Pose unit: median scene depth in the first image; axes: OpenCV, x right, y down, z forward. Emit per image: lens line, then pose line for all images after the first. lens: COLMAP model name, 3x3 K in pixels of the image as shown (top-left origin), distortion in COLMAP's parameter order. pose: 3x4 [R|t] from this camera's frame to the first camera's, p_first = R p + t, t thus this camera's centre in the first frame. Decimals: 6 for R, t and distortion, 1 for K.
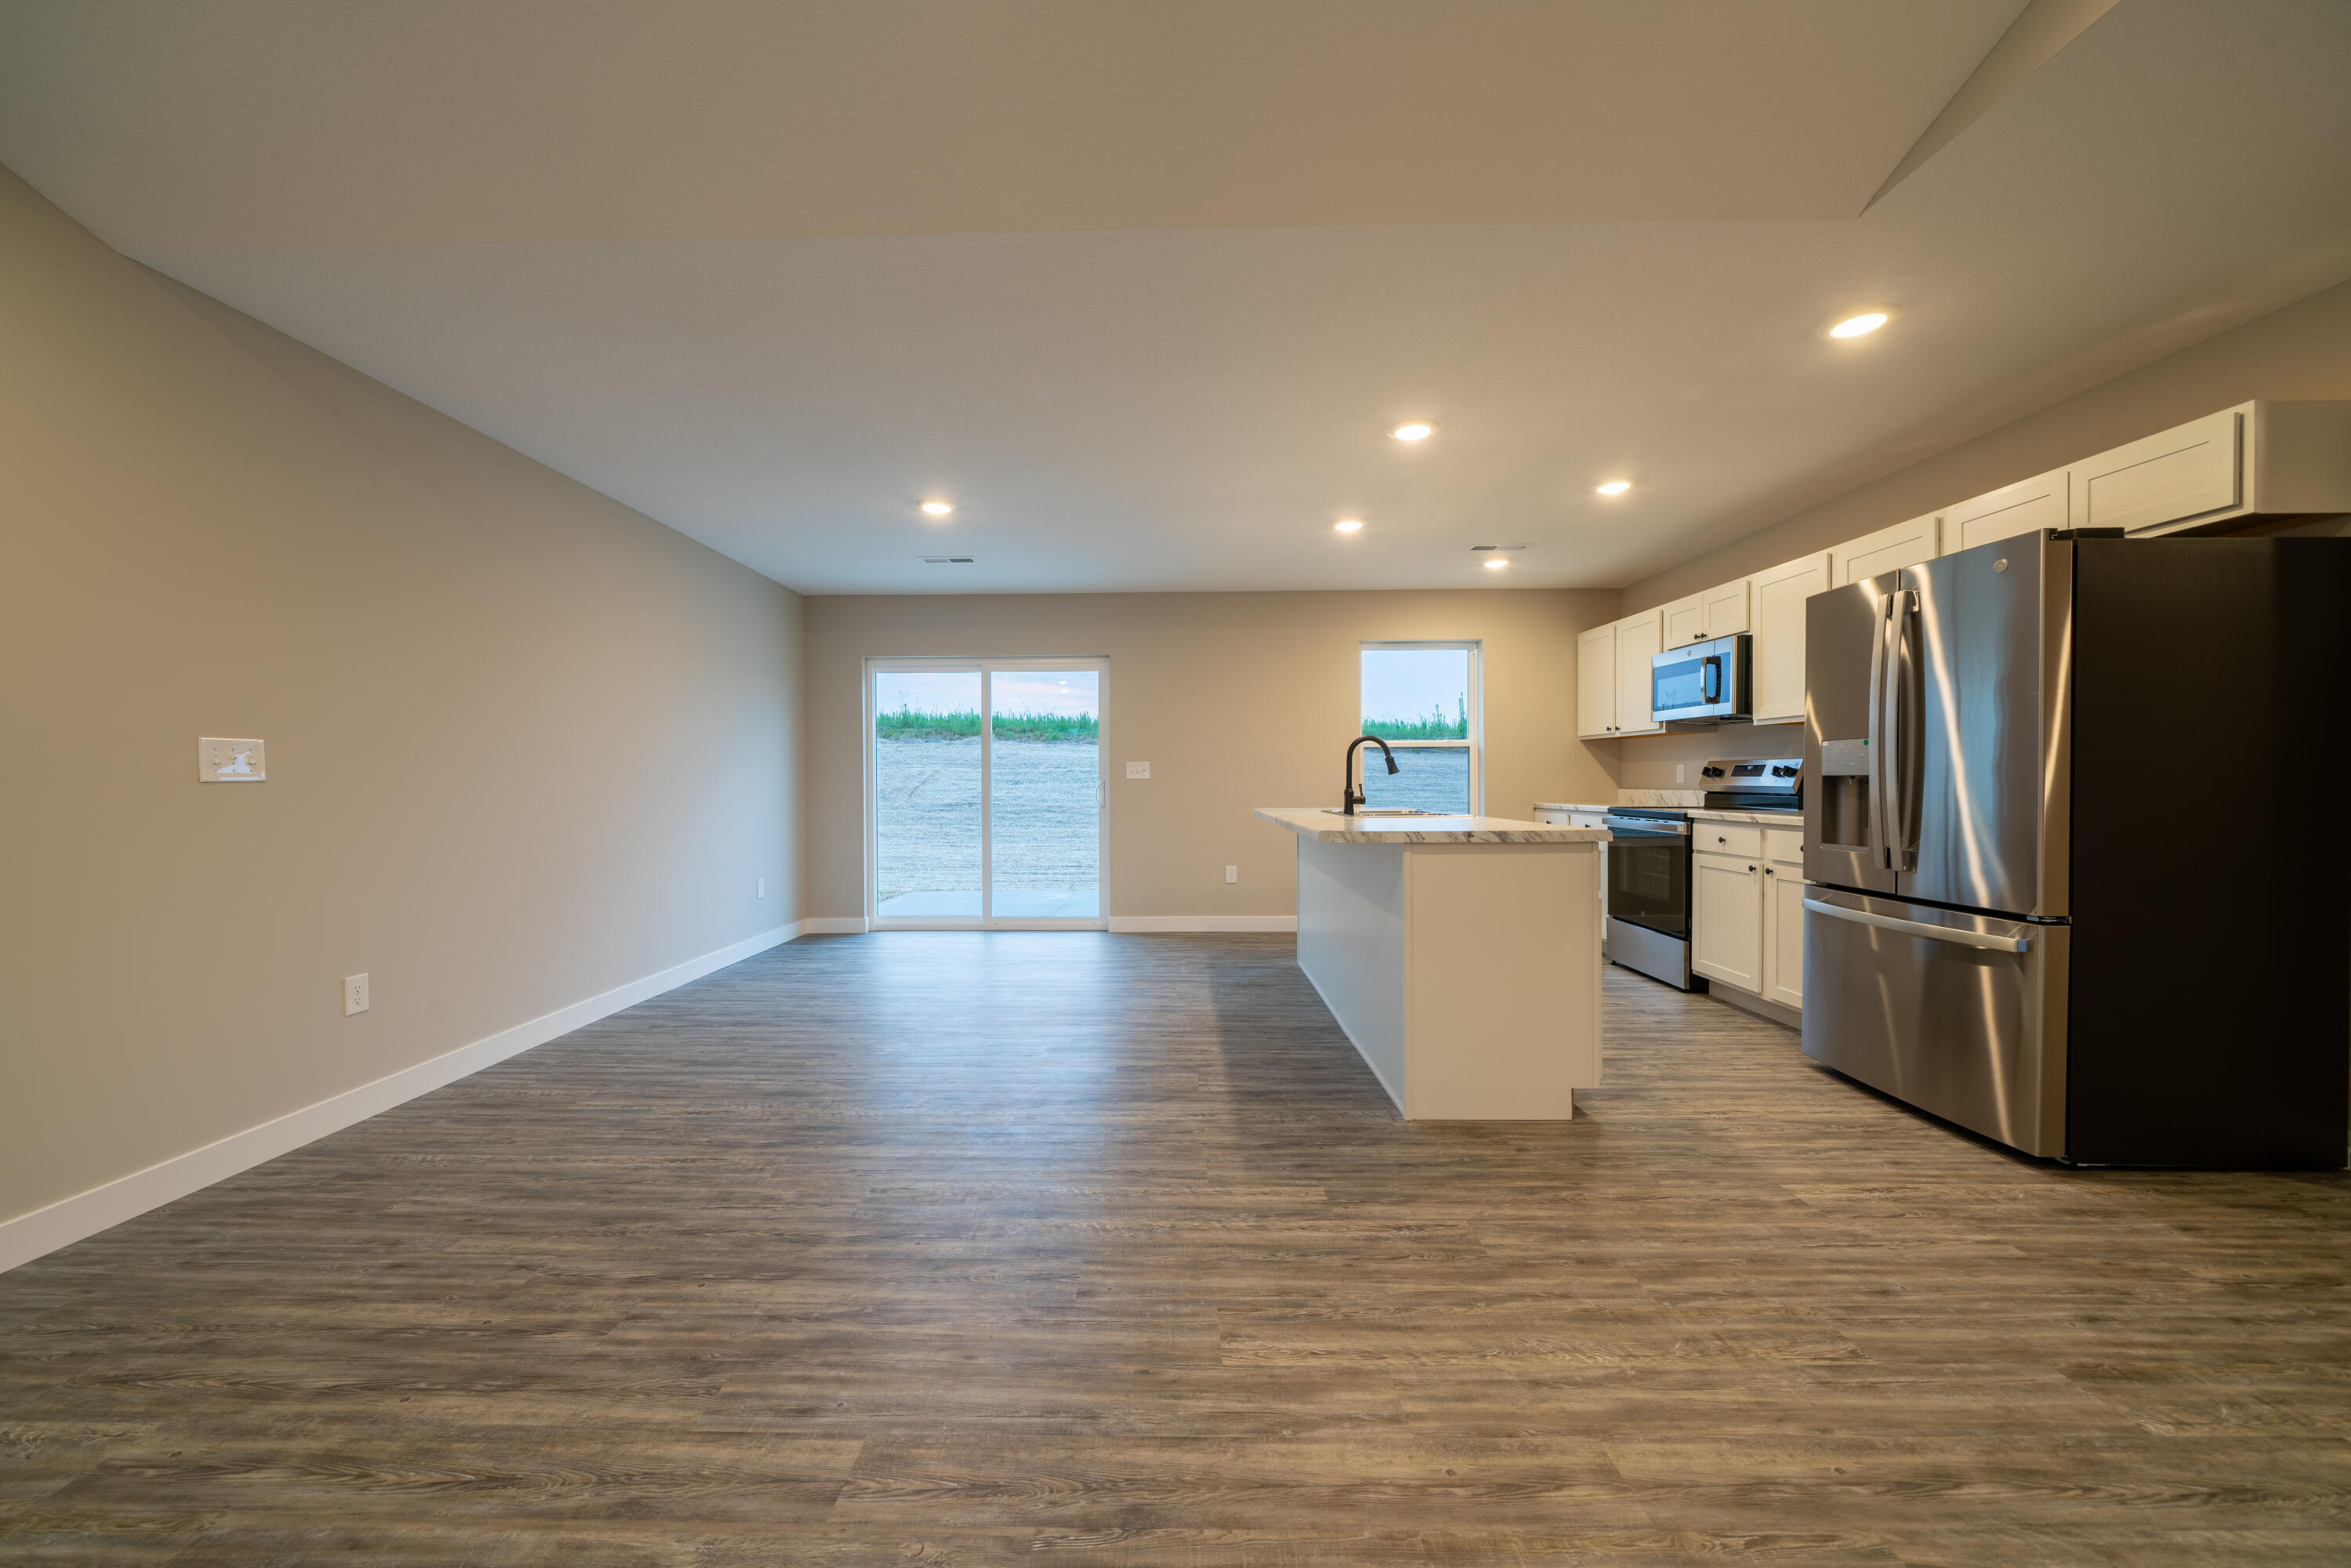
lens RADIAL K [[851.5, 0, 1153.0], [0, 851.5, 789.3], [0, 0, 1]] dist [-0.006412, 0.000548]
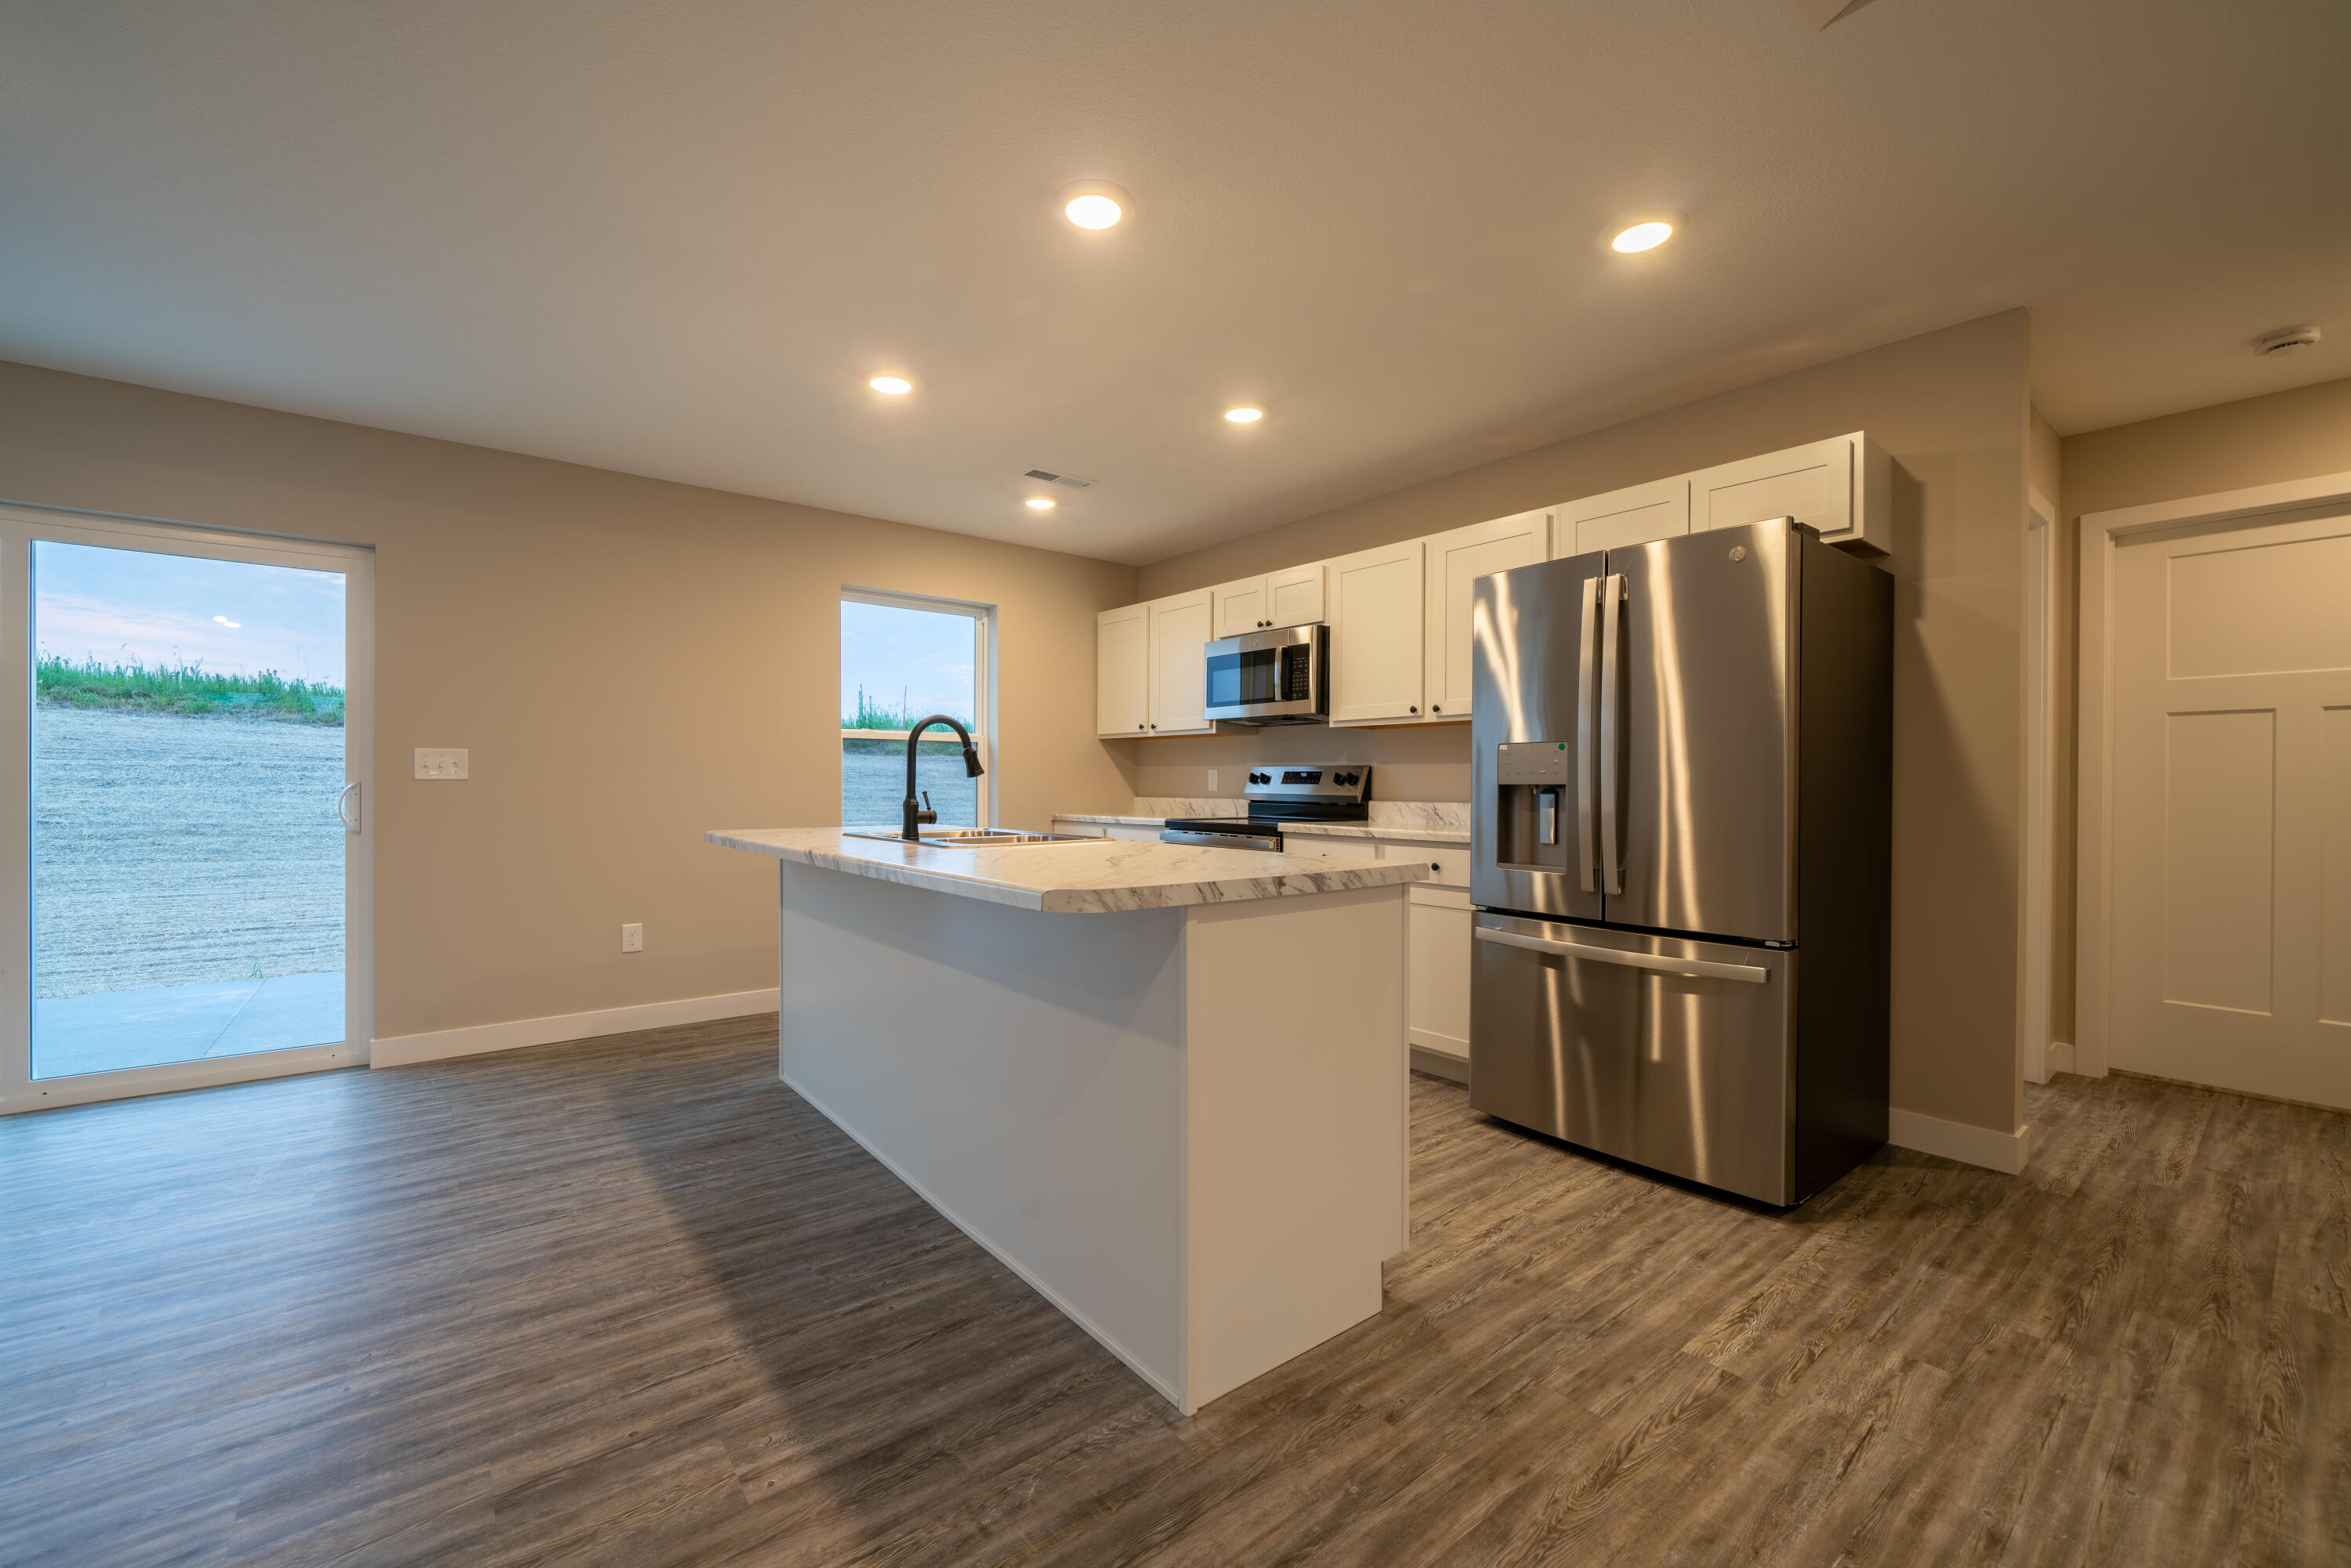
lens RADIAL K [[936.2, 0, 1152.0], [0, 936.2, 789.4], [0, 0, 1]] dist [-0.001595, -0.000193]
pose [[0.775084, 0.003953, 0.631845, -0.065863], [-0.000485, 0.999984, -0.005661, -0.004228], [-0.631858, 0.004081, 0.775074, 0.372597]]
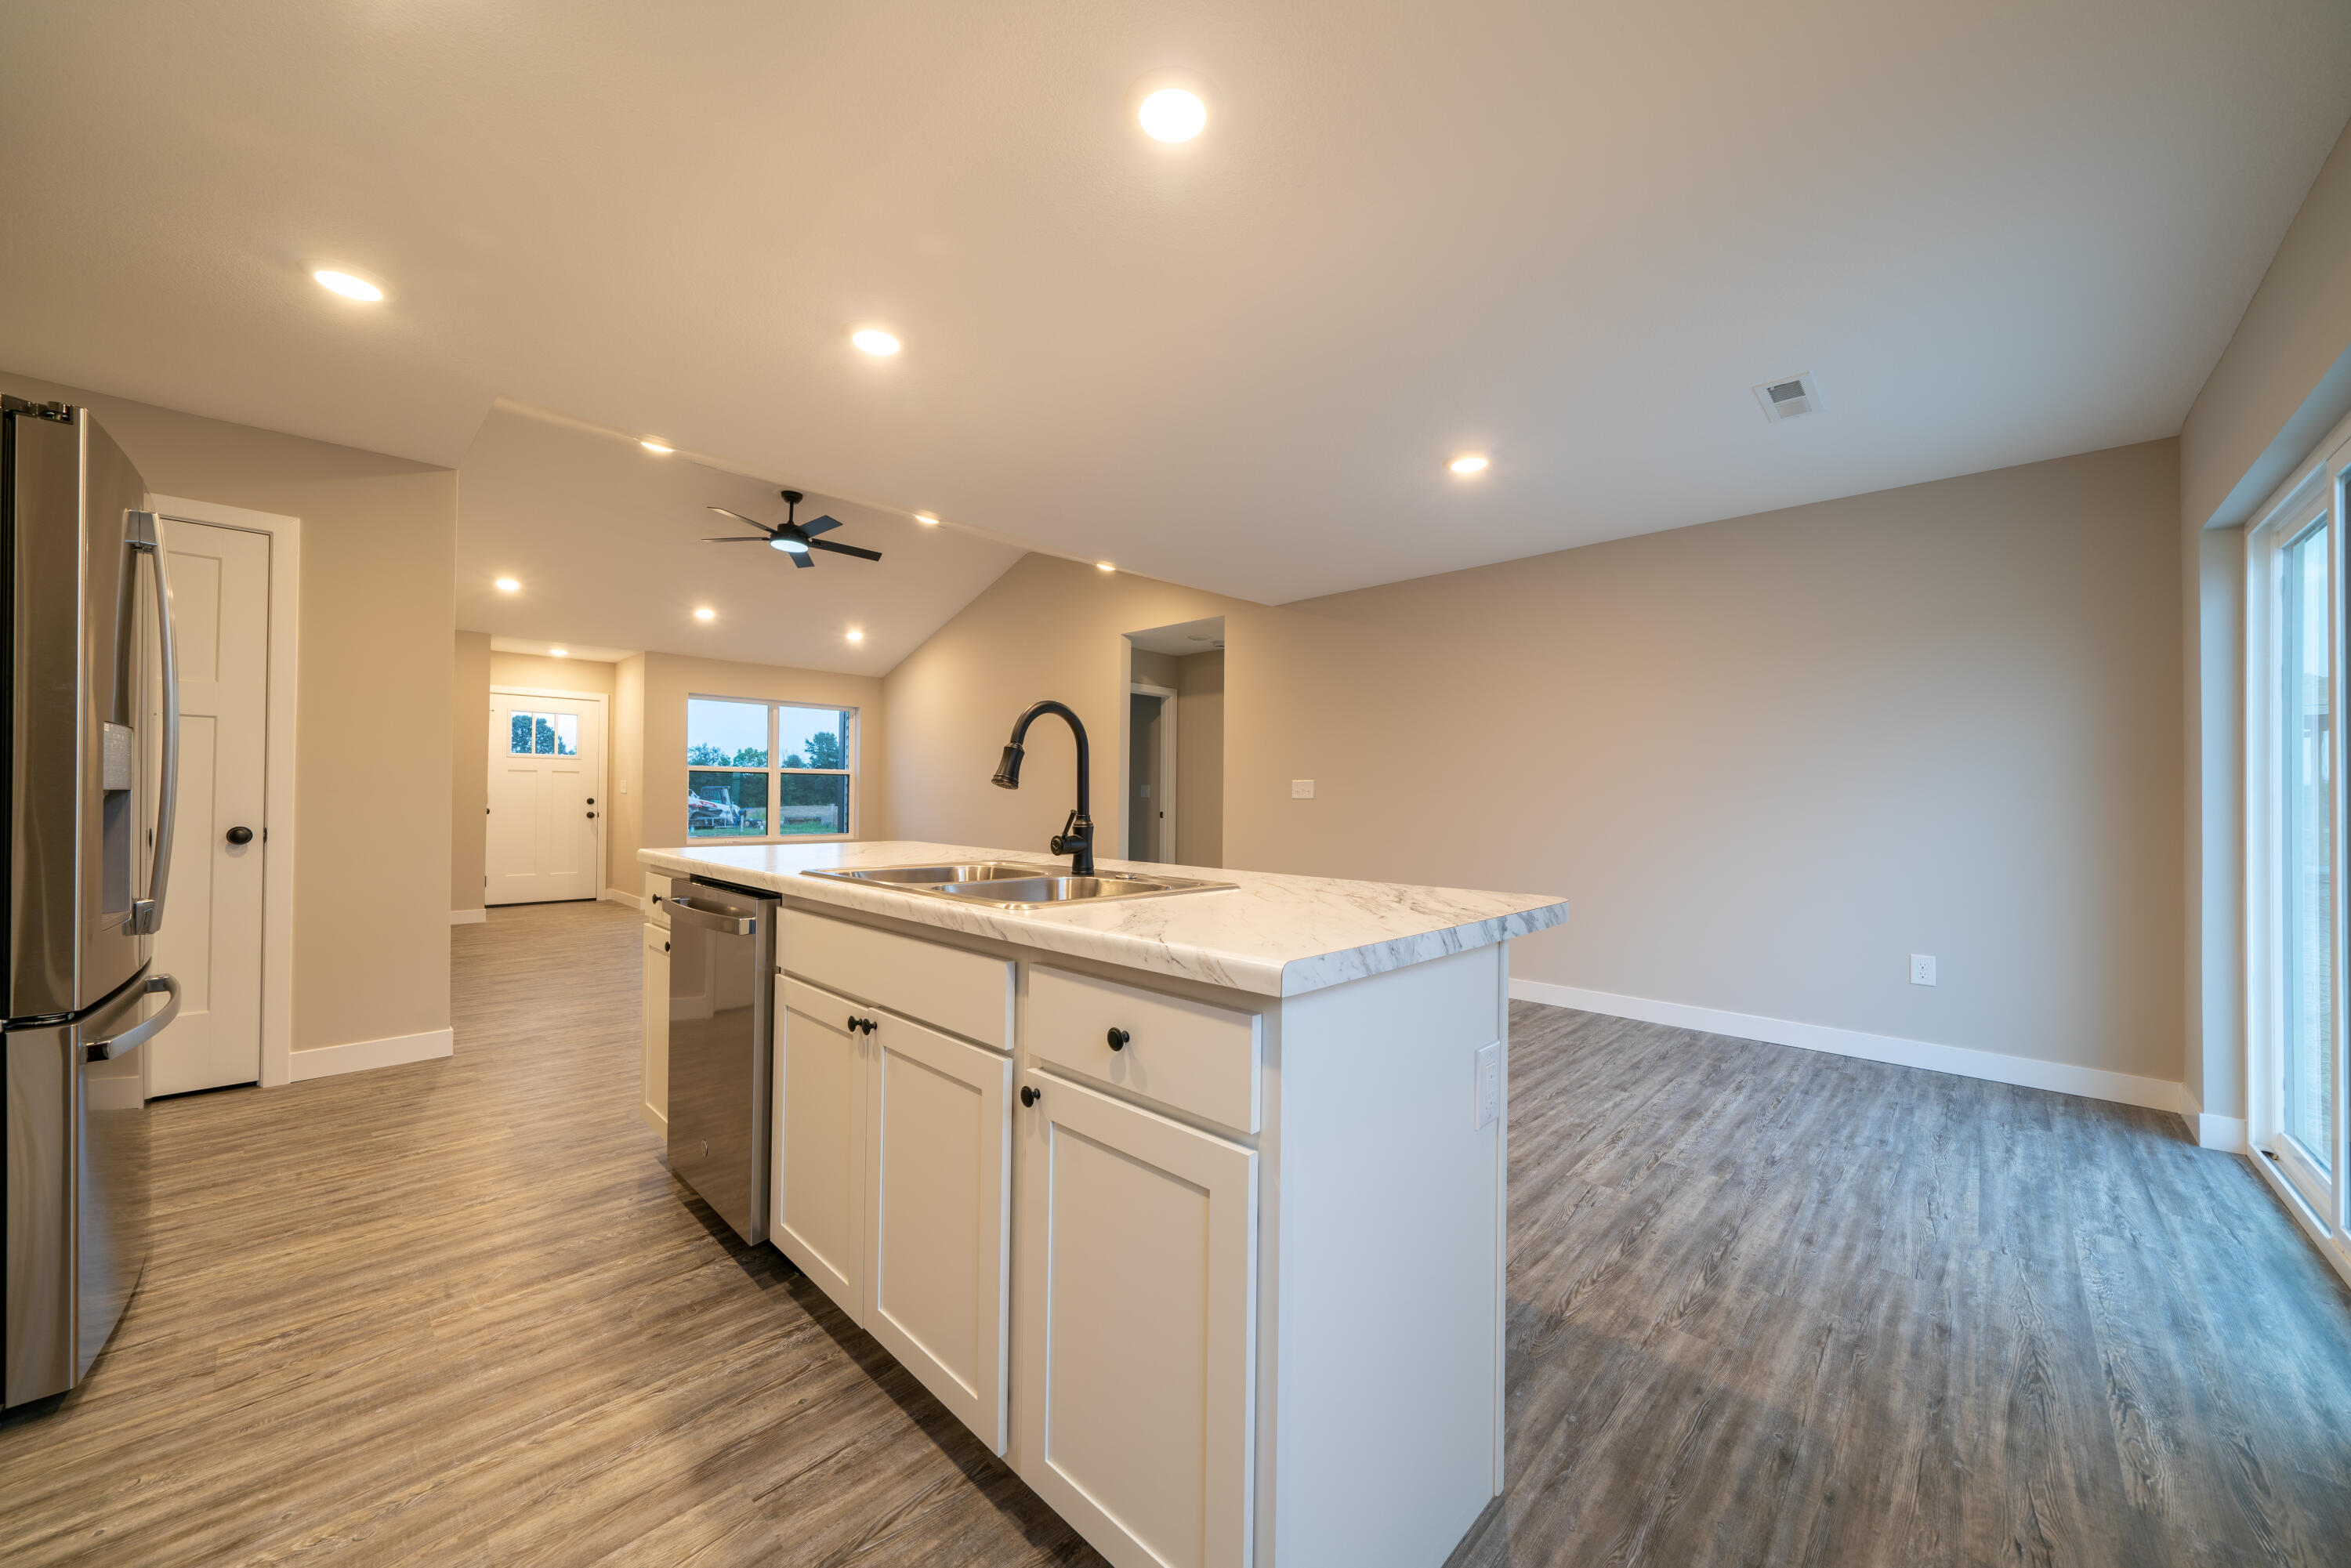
lens RADIAL K [[851.5, 0, 1153.0], [0, 851.5, 789.3], [0, 0, 1]] dist [-0.006412, 0.000548]
pose [[-0.689040, -0.008919, -0.724668, 0.554659], [-0.012950, 0.999916, 0.000006, -0.018351], [0.724607, 0.009389, -0.689098, 1.384685]]
